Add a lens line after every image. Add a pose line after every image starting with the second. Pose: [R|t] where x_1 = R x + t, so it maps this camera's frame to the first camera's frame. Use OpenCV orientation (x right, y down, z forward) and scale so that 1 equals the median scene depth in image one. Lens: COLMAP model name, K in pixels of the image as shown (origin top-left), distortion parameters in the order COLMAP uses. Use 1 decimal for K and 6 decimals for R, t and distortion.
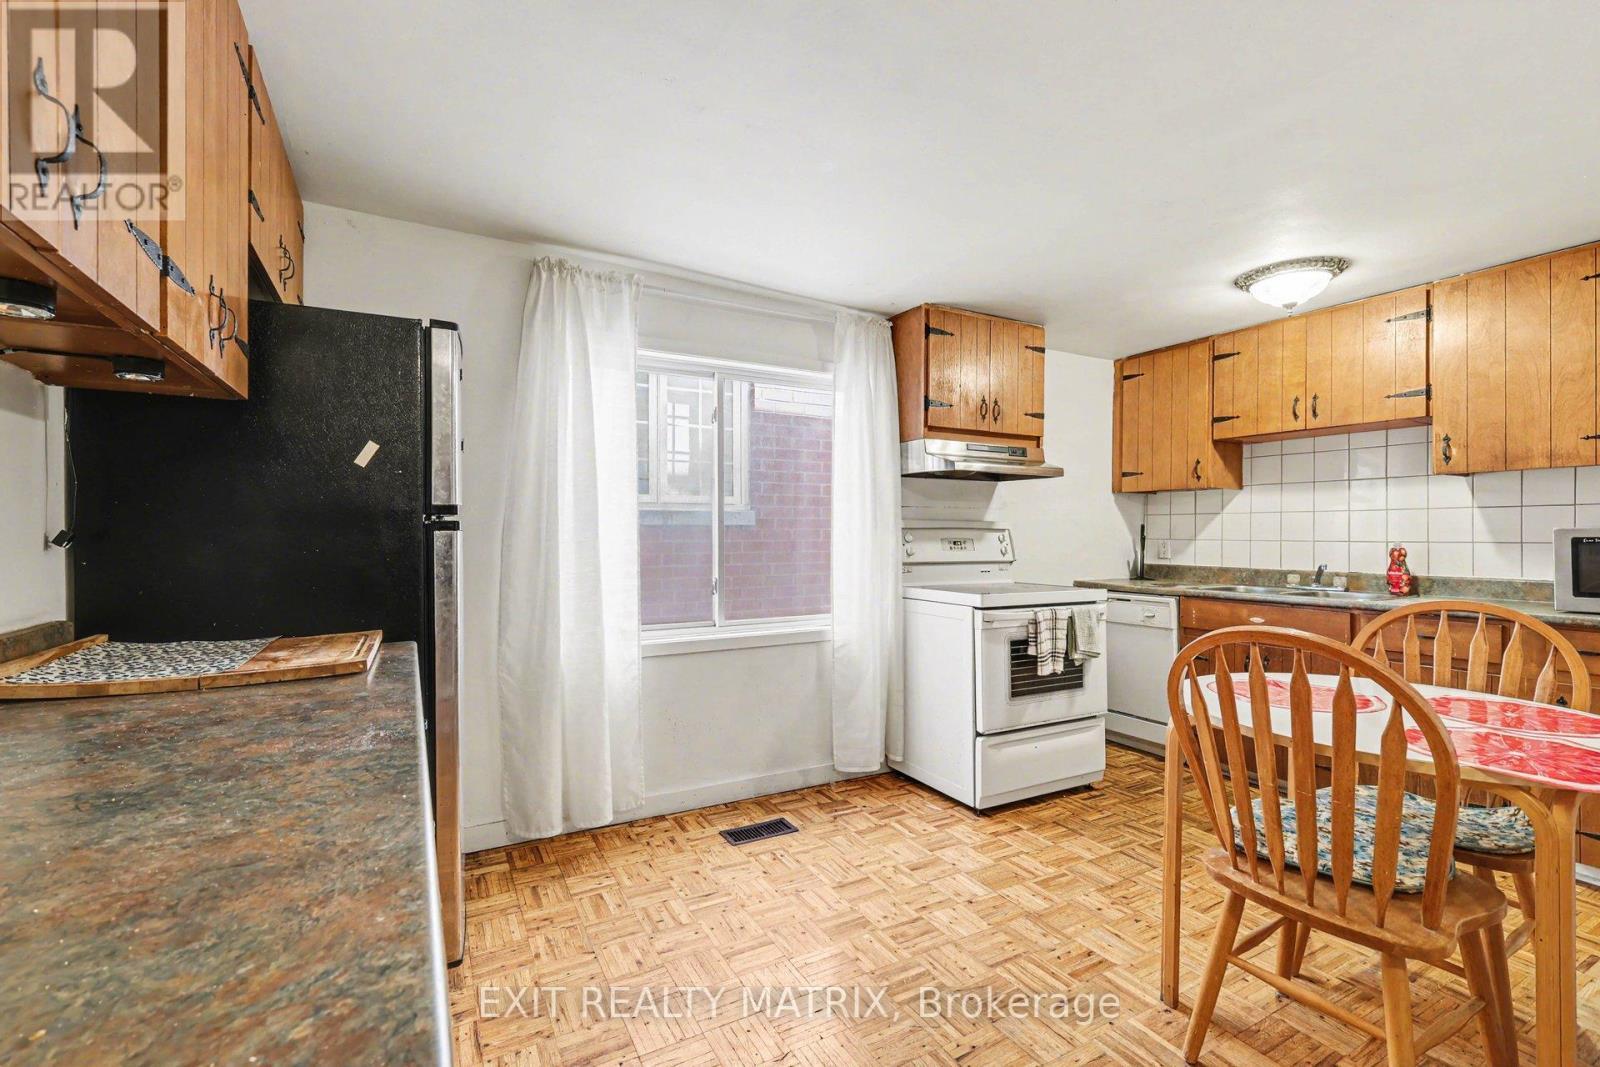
lens RADIAL K [[707.1, 0, 799.7], [0, 707.1, 533.0], [0, 0, 1]] dist [0.003201, 0.000589]
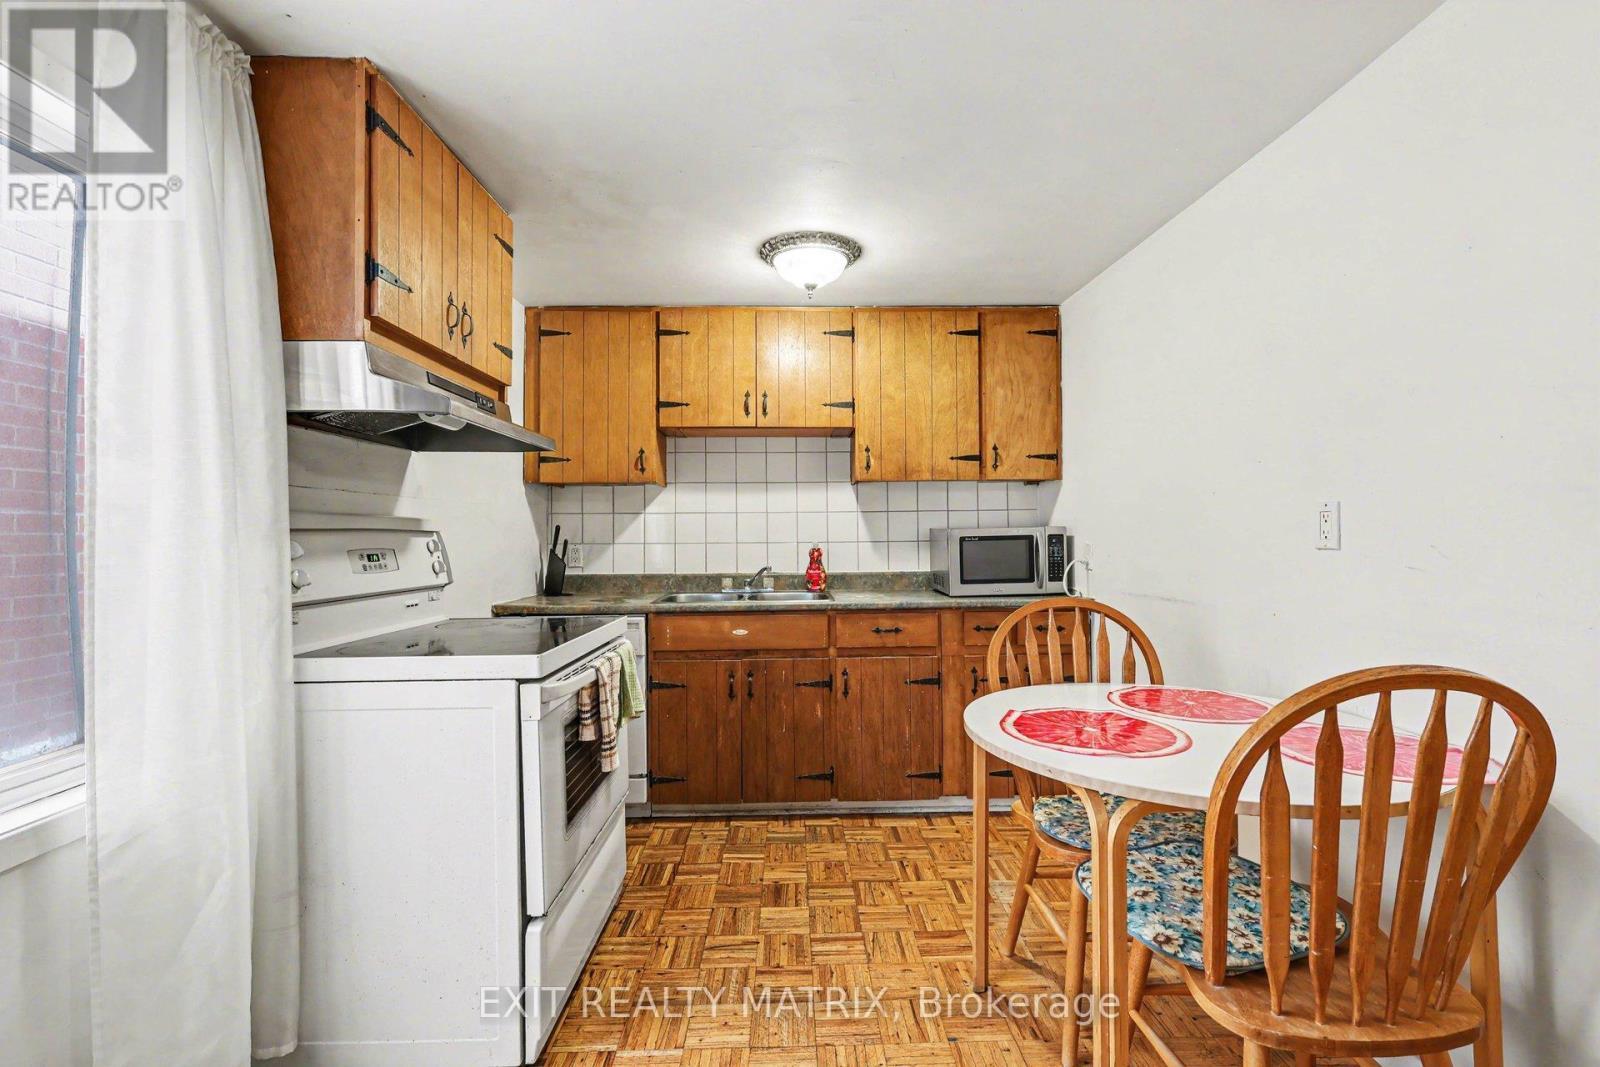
lens RADIAL K [[707.1, 0, 805.3], [0, 707.1, 527.4], [0, 0, 1]] dist [0.003201, 0.000589]
pose [[0.466008, 0.002460, 0.884777, -0.102731], [0.007915, 0.999945, -0.006949, -0.002475], [-0.884745, 0.010242, 0.465963, 0.491561]]
